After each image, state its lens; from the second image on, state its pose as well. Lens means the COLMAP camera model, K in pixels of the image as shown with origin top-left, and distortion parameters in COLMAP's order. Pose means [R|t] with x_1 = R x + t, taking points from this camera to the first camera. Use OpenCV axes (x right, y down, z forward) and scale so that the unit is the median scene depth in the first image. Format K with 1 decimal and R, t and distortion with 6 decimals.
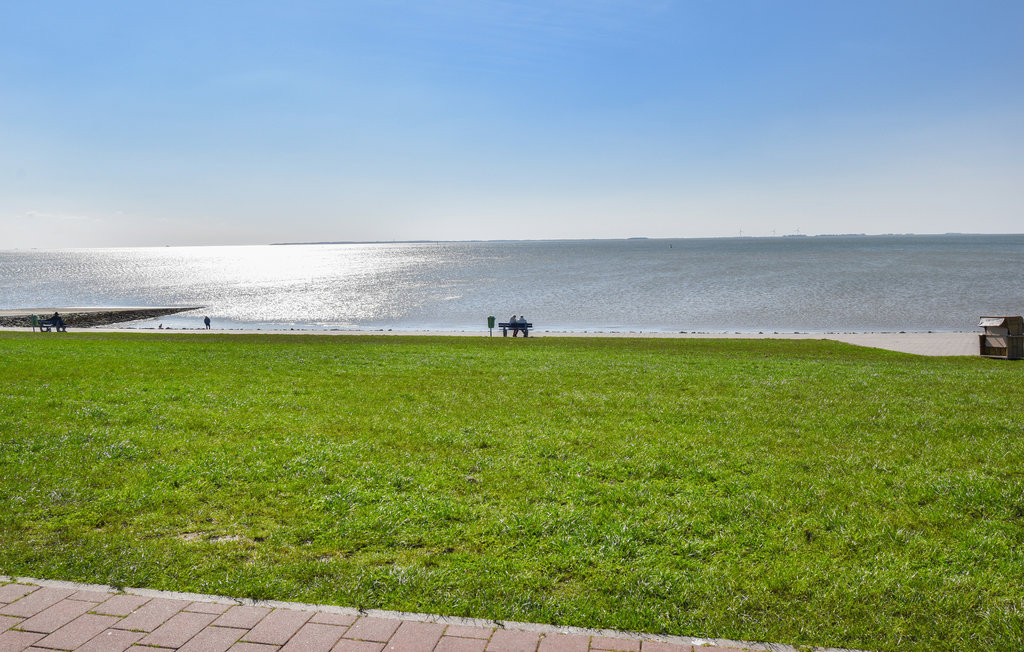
lens RADIAL K [[753.1, 0, 512.0], [0, 753.1, 326.0], [0, 0, 1]] dist [0.003711, -0.026814]
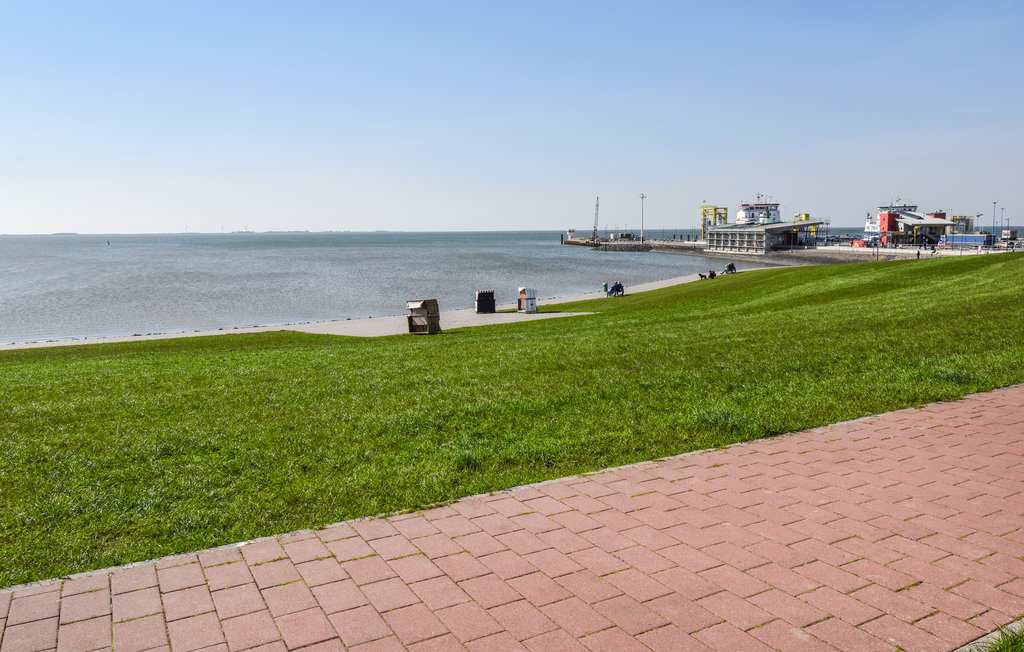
lens RADIAL K [[753.1, 0, 512.0], [0, 753.1, 326.0], [0, 0, 1]] dist [0.003711, -0.026814]
pose [[0.766244, -0.071612, 0.638546, -0.114306], [0.068417, 0.997214, 0.029736, 0.014397], [-0.638897, 0.020902, 0.769009, -0.186001]]
